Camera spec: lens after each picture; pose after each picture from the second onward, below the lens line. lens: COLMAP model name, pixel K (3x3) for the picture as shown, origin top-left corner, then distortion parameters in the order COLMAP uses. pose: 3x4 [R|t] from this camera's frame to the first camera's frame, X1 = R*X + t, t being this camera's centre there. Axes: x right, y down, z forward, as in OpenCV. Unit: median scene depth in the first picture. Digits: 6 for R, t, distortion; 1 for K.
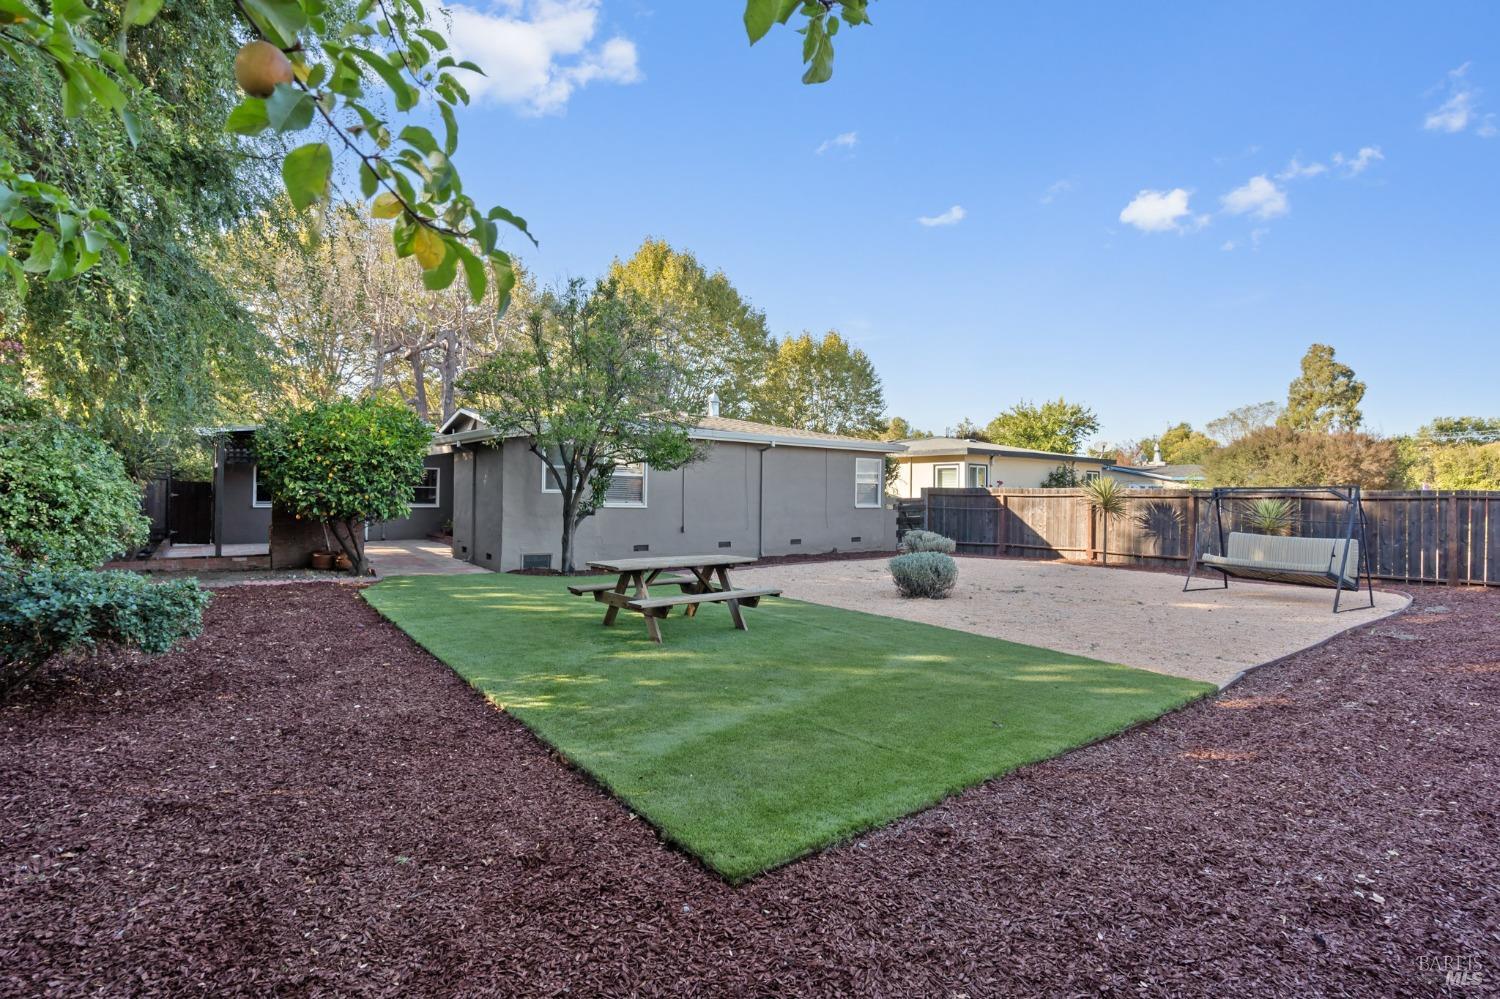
lens RADIAL K [[691.9, 0, 750.0], [0, 691.9, 499.5], [0, 0, 1]] dist [-0.004388, 0.000017]
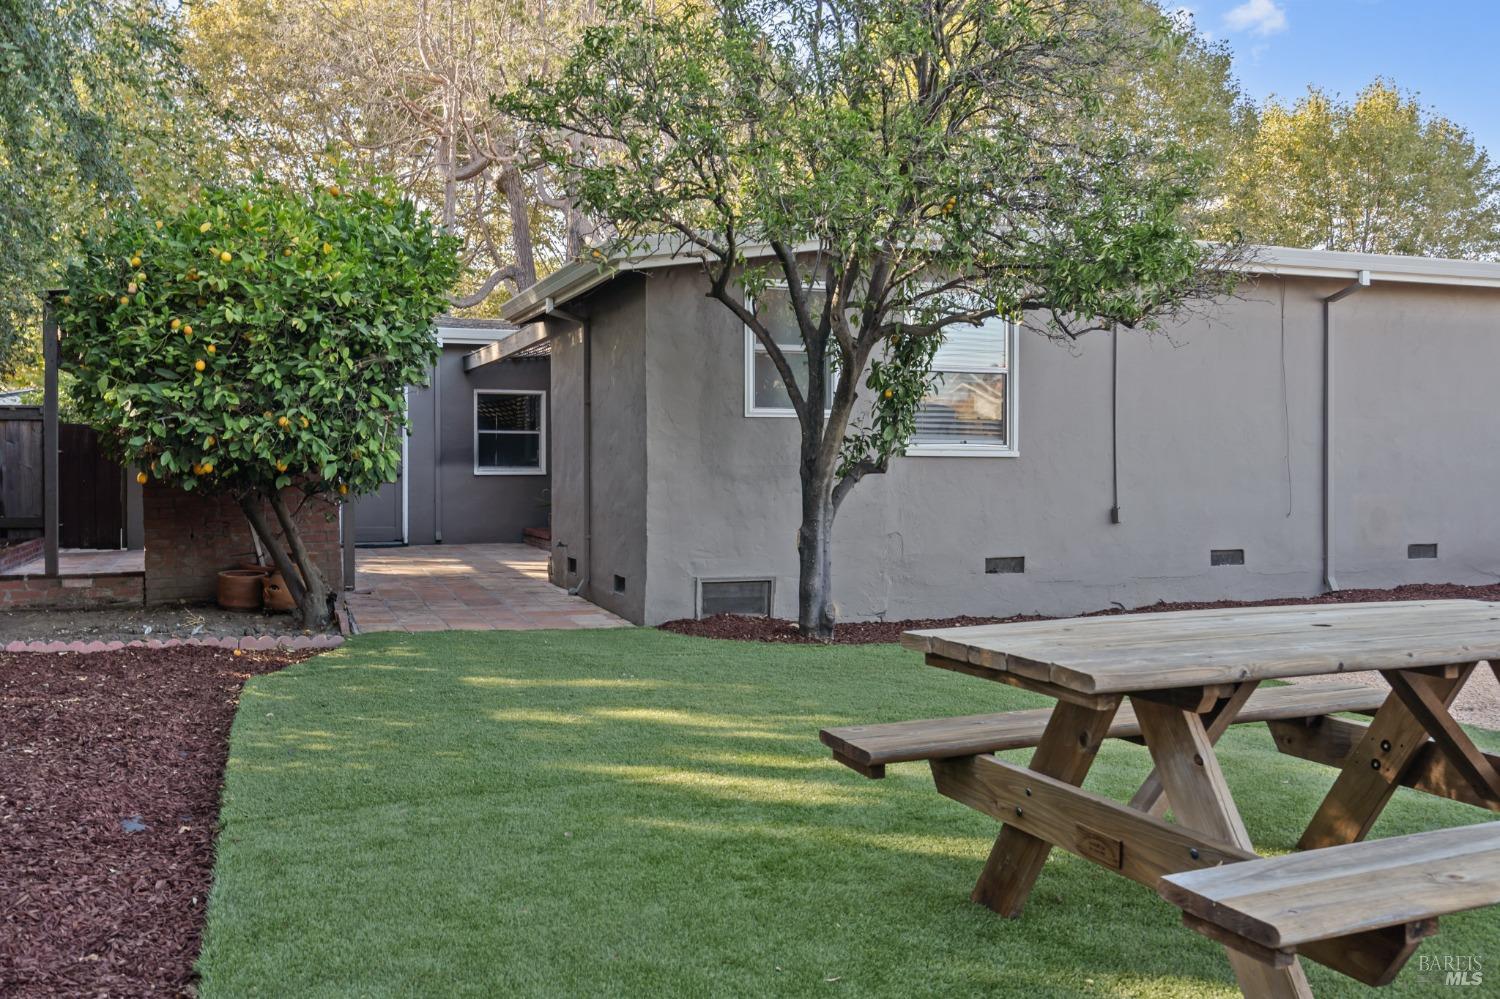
lens RADIAL K [[1278.3, 0, 750.0], [0, 1278.3, 499.5], [0, 0, 1]] dist [0.002240, -0.001661]
pose [[0.954146, -0.007668, -0.299242, -0.094016], [0.013520, 0.999756, 0.017489, 0.024203], [0.299035, -0.020733, 0.954017, 0.347896]]
